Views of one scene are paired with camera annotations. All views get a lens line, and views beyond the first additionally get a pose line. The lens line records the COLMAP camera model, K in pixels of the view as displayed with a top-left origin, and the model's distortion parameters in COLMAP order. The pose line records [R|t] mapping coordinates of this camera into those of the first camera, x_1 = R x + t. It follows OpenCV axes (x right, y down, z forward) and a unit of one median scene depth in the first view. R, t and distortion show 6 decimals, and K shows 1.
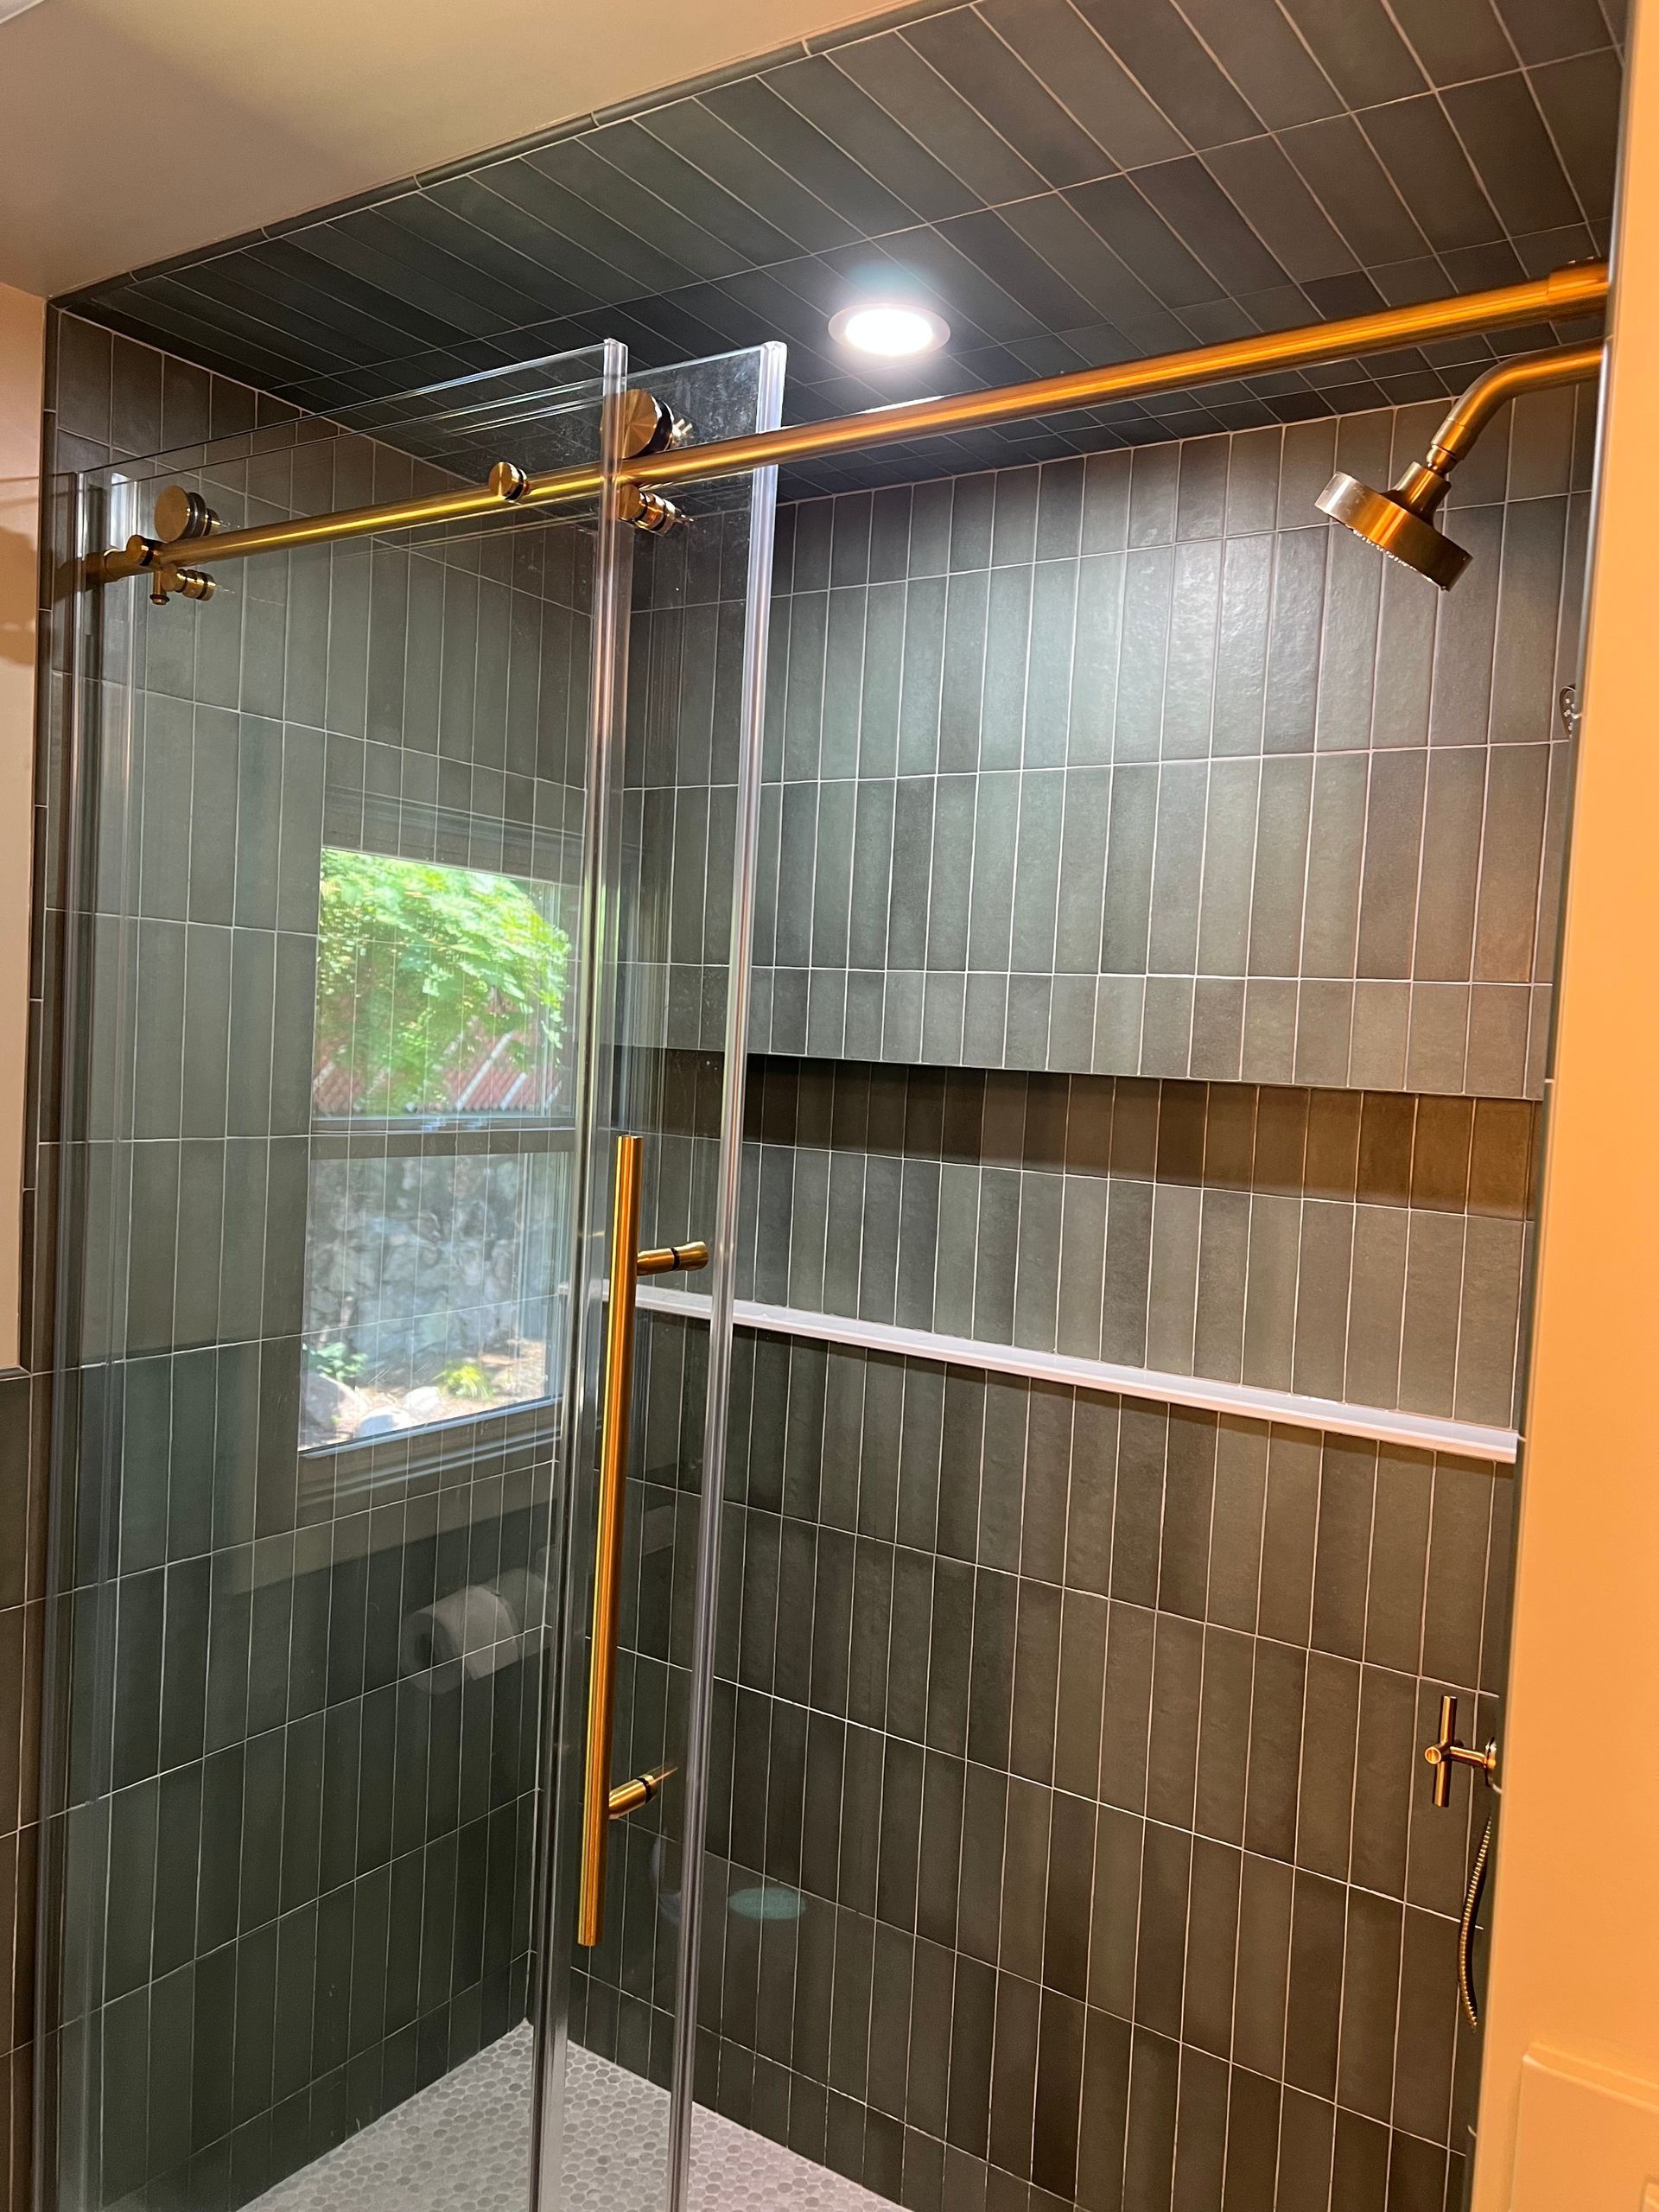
lens RADIAL K [[1679.0, 0, 814.4], [0, 1679.0, 1116.2], [0, 0, 1]] dist [0.064211, -0.087830]
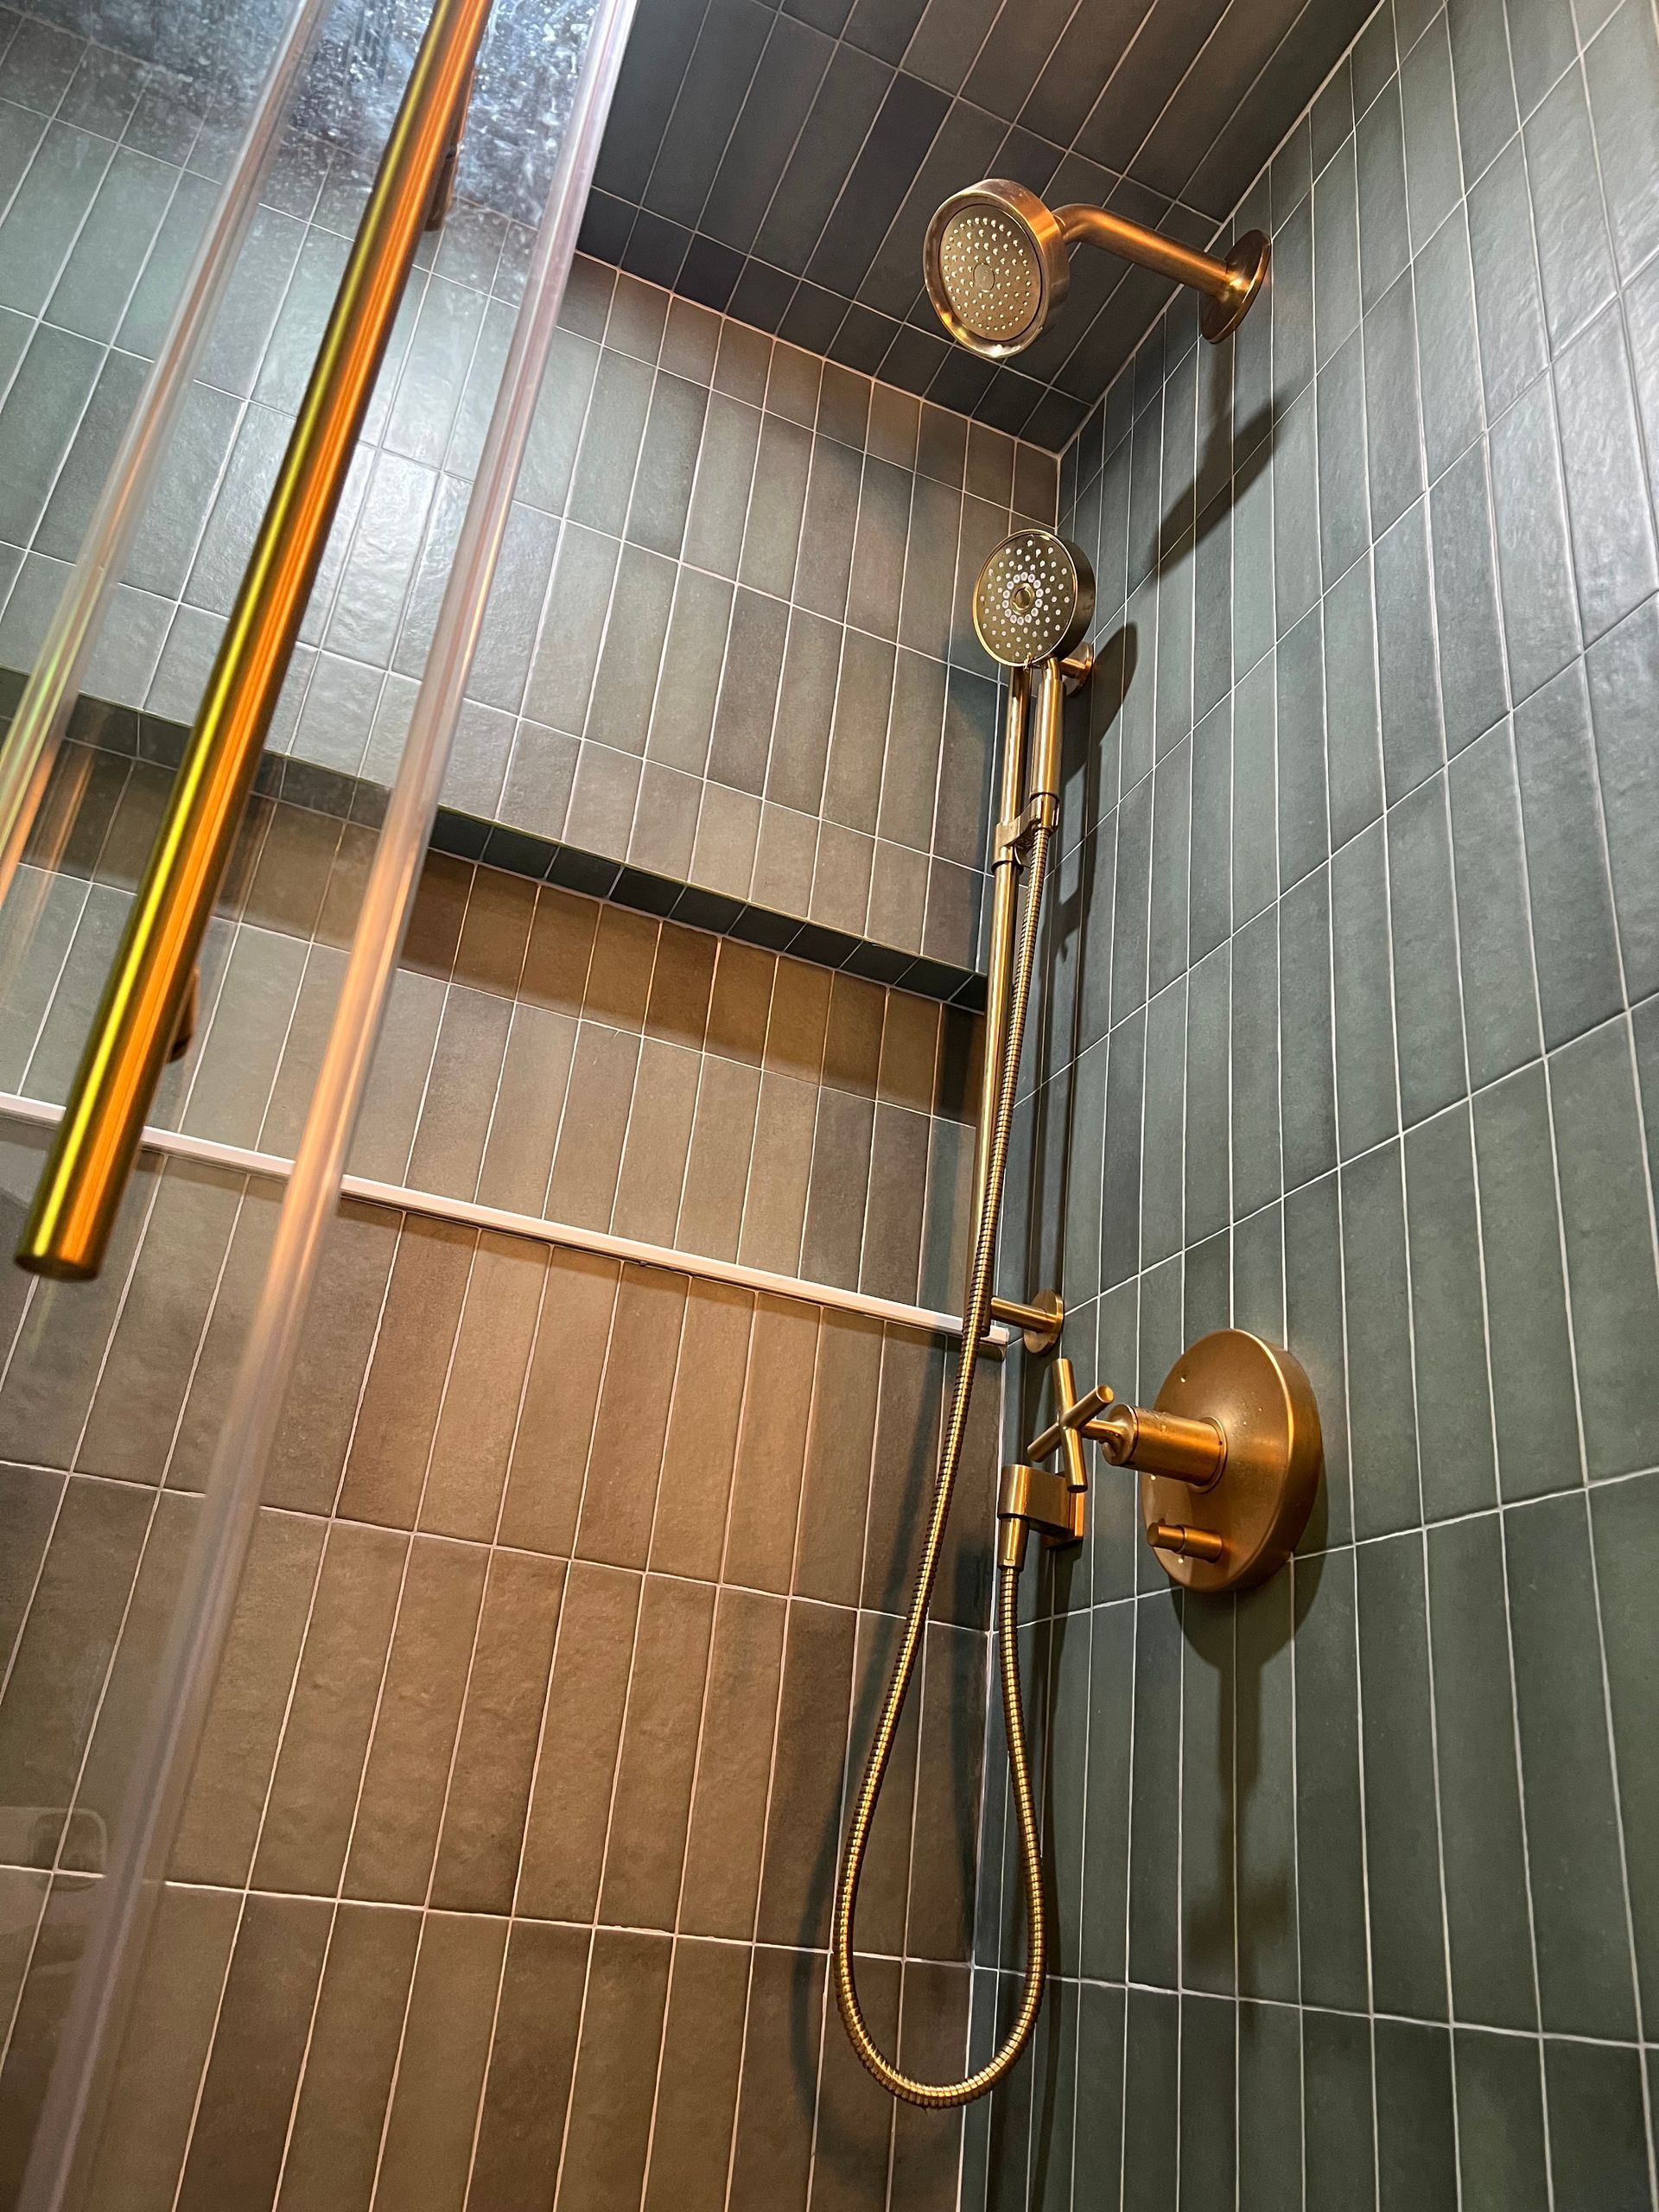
lens RADIAL K [[1679.0, 0, 814.4], [0, 1679.0, 1116.2], [0, 0, 1]] dist [0.064211, -0.087830]
pose [[0.557432, 0.374015, 0.741203, -0.226485], [-0.034493, 0.902439, -0.429435, 0.440192], [-0.829506, 0.213814, 0.515949, 0.524369]]
